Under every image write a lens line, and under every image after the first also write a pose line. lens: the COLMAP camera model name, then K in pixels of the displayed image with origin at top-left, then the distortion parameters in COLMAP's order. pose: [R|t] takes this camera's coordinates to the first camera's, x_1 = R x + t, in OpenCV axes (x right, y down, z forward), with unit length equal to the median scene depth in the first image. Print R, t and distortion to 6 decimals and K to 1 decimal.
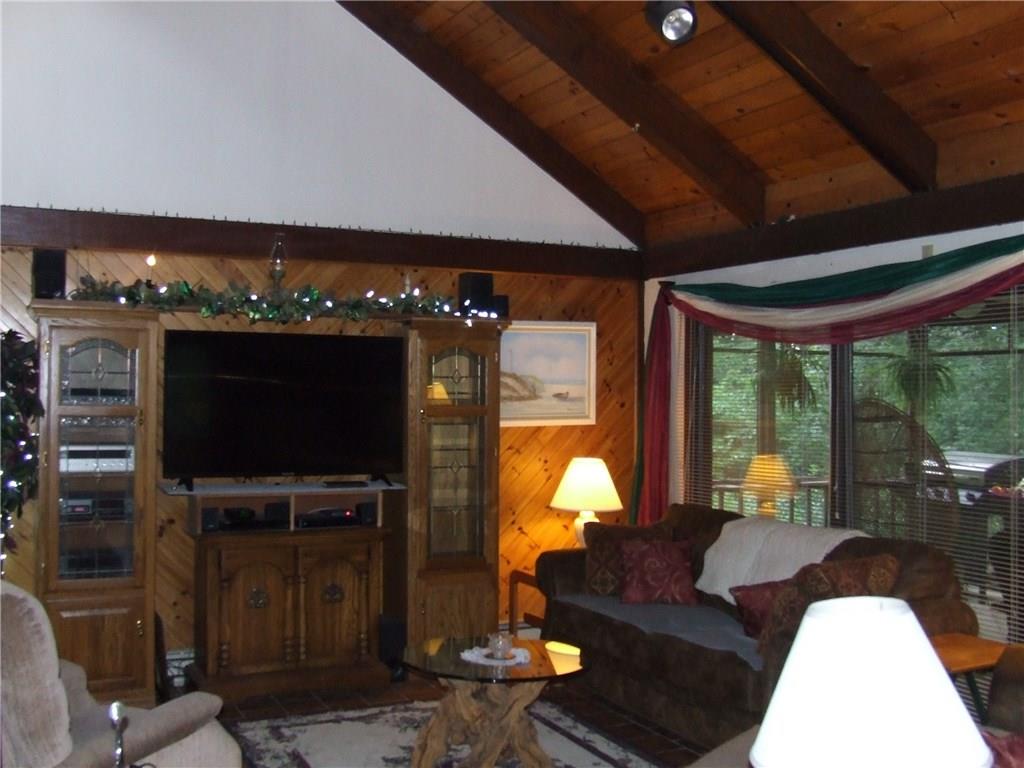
lens RADIAL K [[1121.1, 0, 512.0], [0, 1121.1, 384.0], [0, 0, 1]] dist [-0.080067, 0.023778]
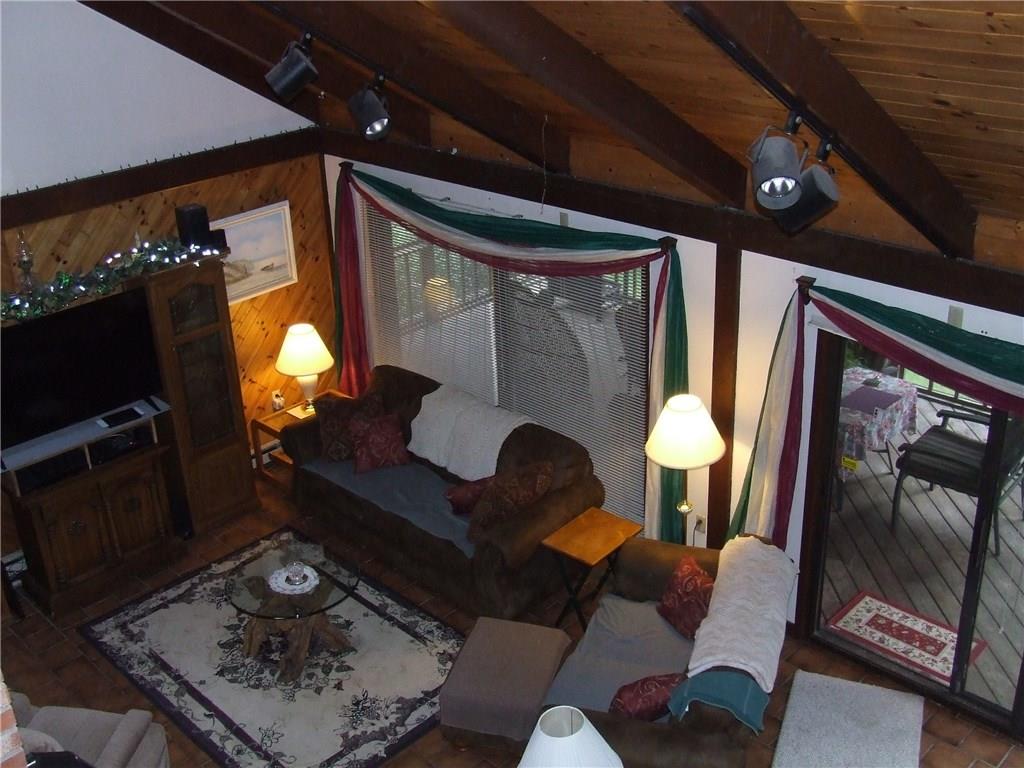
lens RADIAL K [[1121.1, 0, 512.0], [0, 1121.1, 384.0], [0, 0, 1]] dist [-0.080067, 0.023778]
pose [[0.940873, -0.178464, 0.287940, -0.089960], [0.044218, 0.907407, 0.417920, -0.433383], [-0.335862, -0.380477, 0.861646, -0.179517]]
